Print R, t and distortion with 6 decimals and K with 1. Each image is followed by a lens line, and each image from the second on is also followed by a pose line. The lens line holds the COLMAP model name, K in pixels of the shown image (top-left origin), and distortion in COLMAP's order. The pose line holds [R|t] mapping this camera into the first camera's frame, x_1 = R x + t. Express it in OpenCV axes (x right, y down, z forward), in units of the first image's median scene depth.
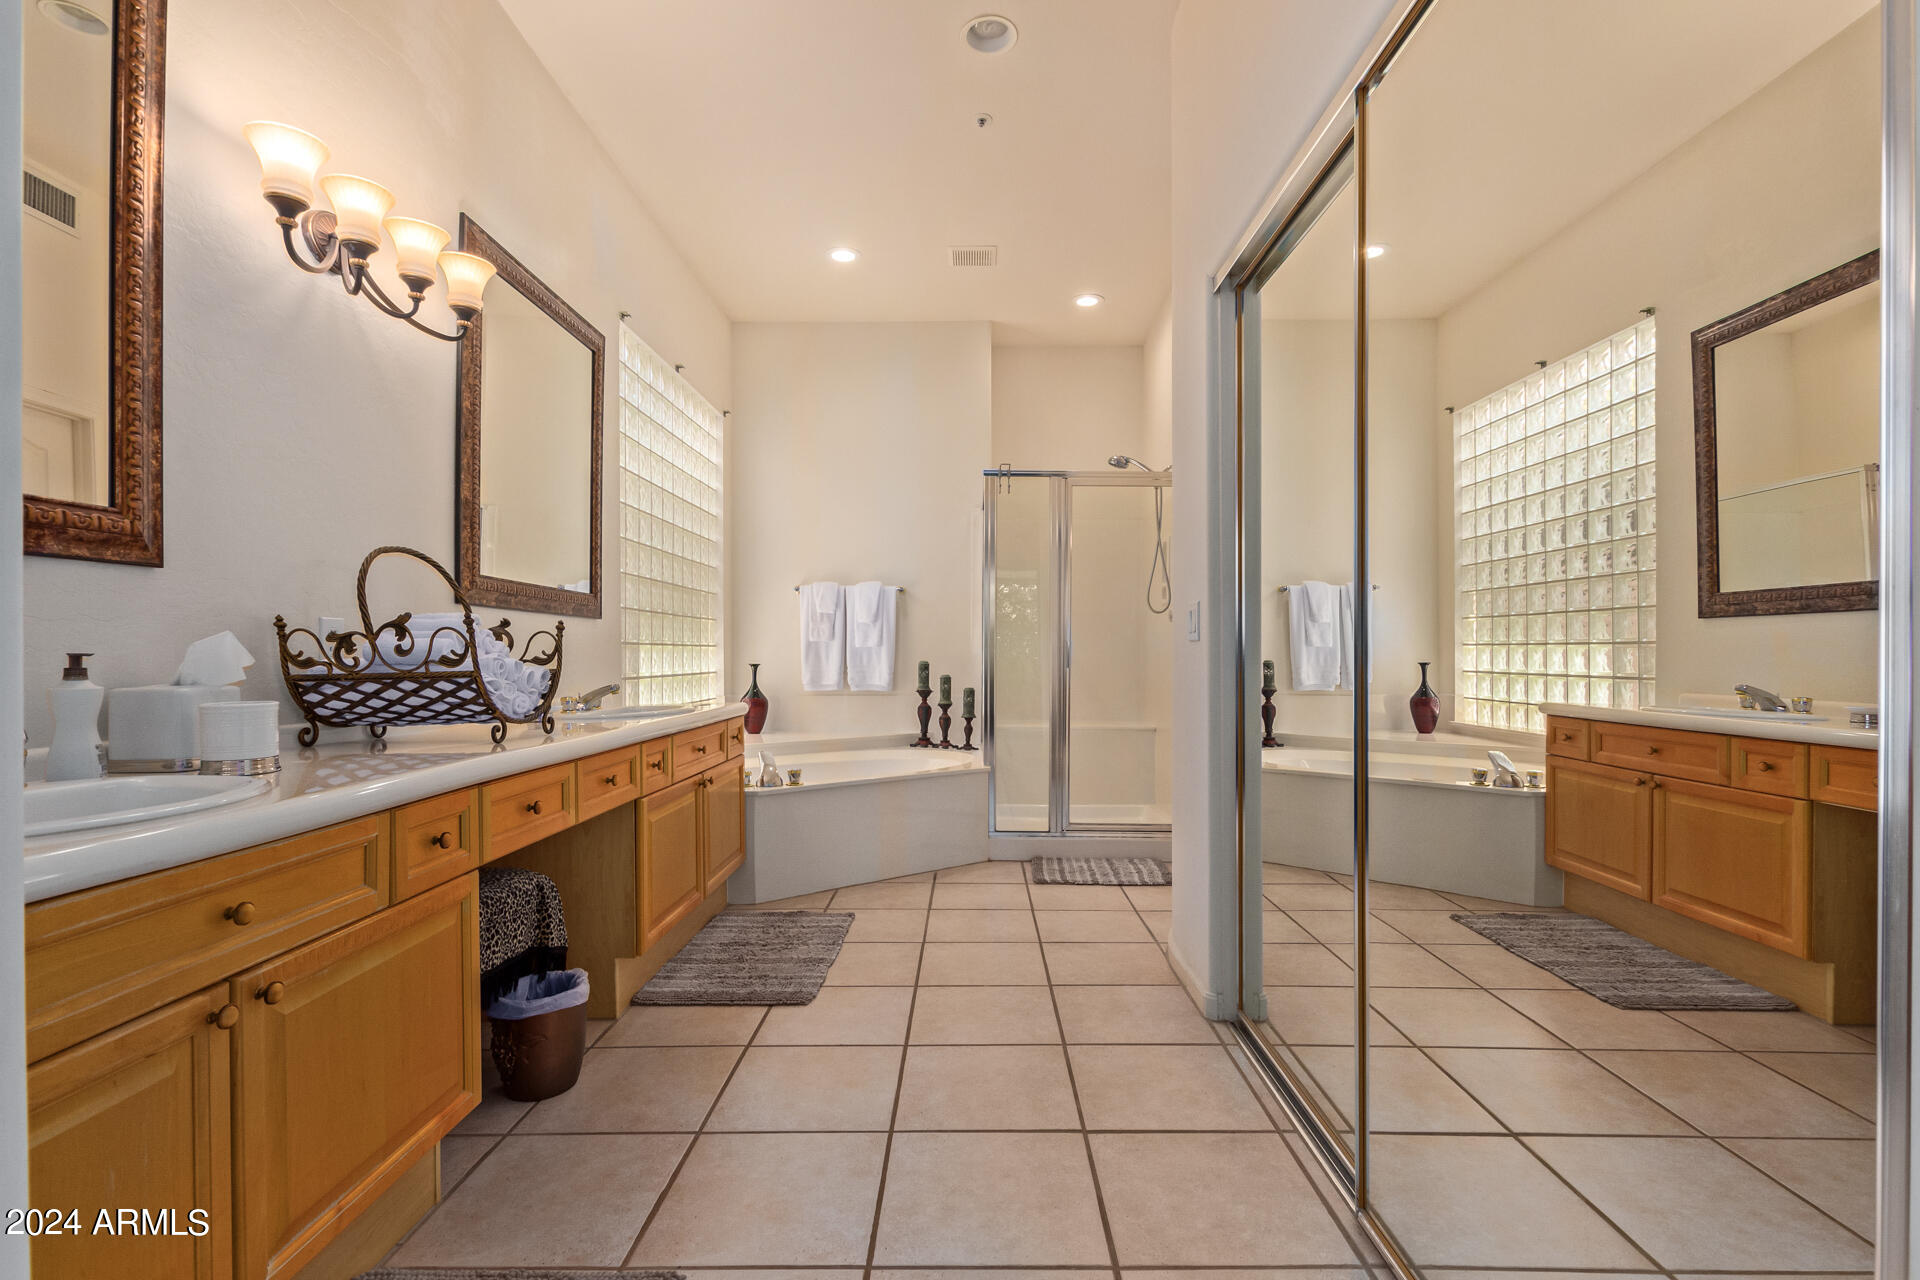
lens RADIAL K [[874.1, 0, 966.7], [0, 874.1, 646.3], [0, 0, 1]] dist [0.000170, -0.001962]
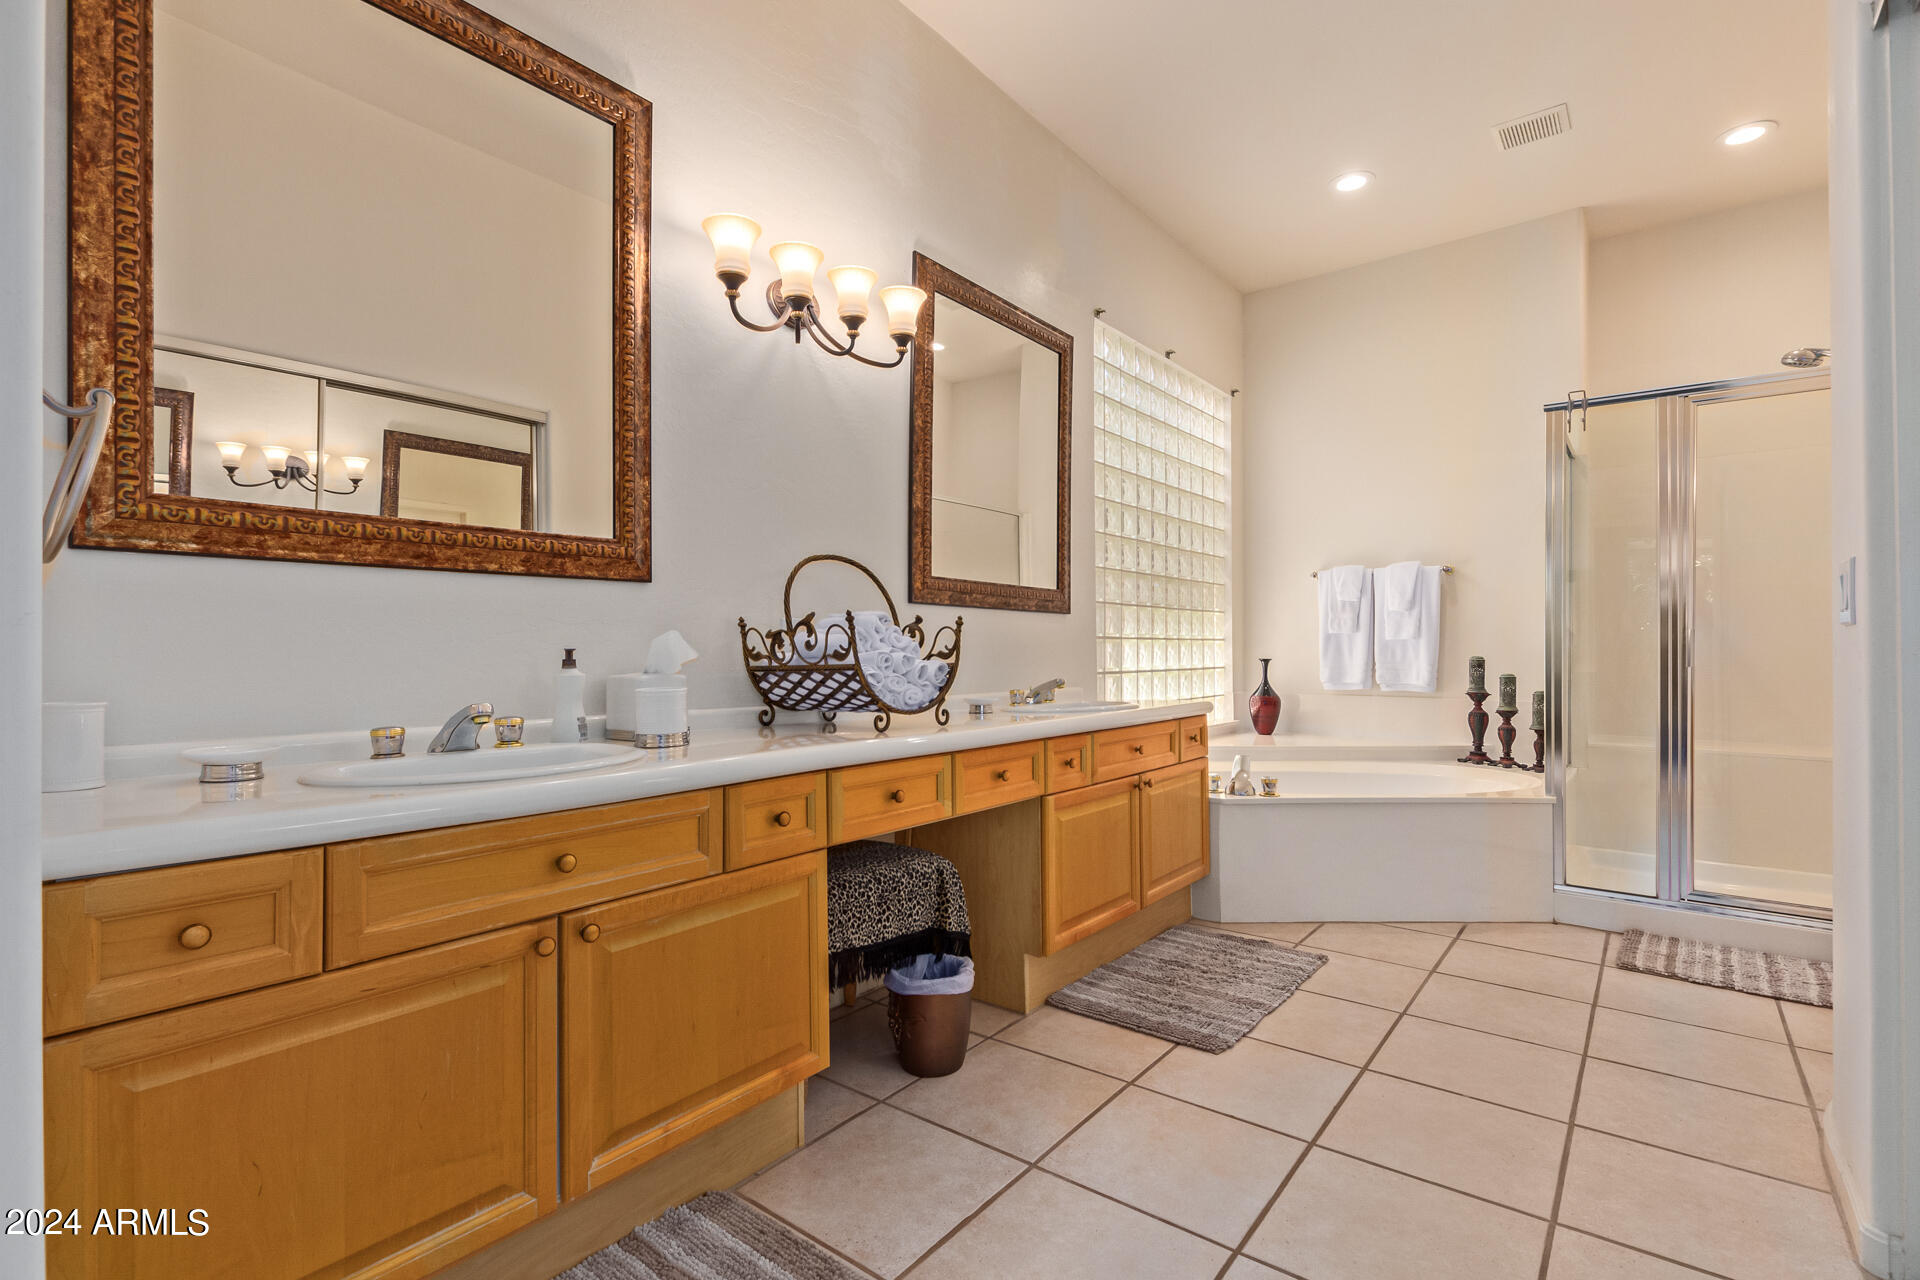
lens RADIAL K [[874.1, 0, 960.9], [0, 874.1, 640.7], [0, 0, 1]] dist [0.000170, -0.001962]
pose [[0.788793, -0.007088, -0.614618, 0.169587], [0.007211, 0.999971, -0.002277, 0.001941], [0.614616, -0.002636, 0.788822, 0.184515]]
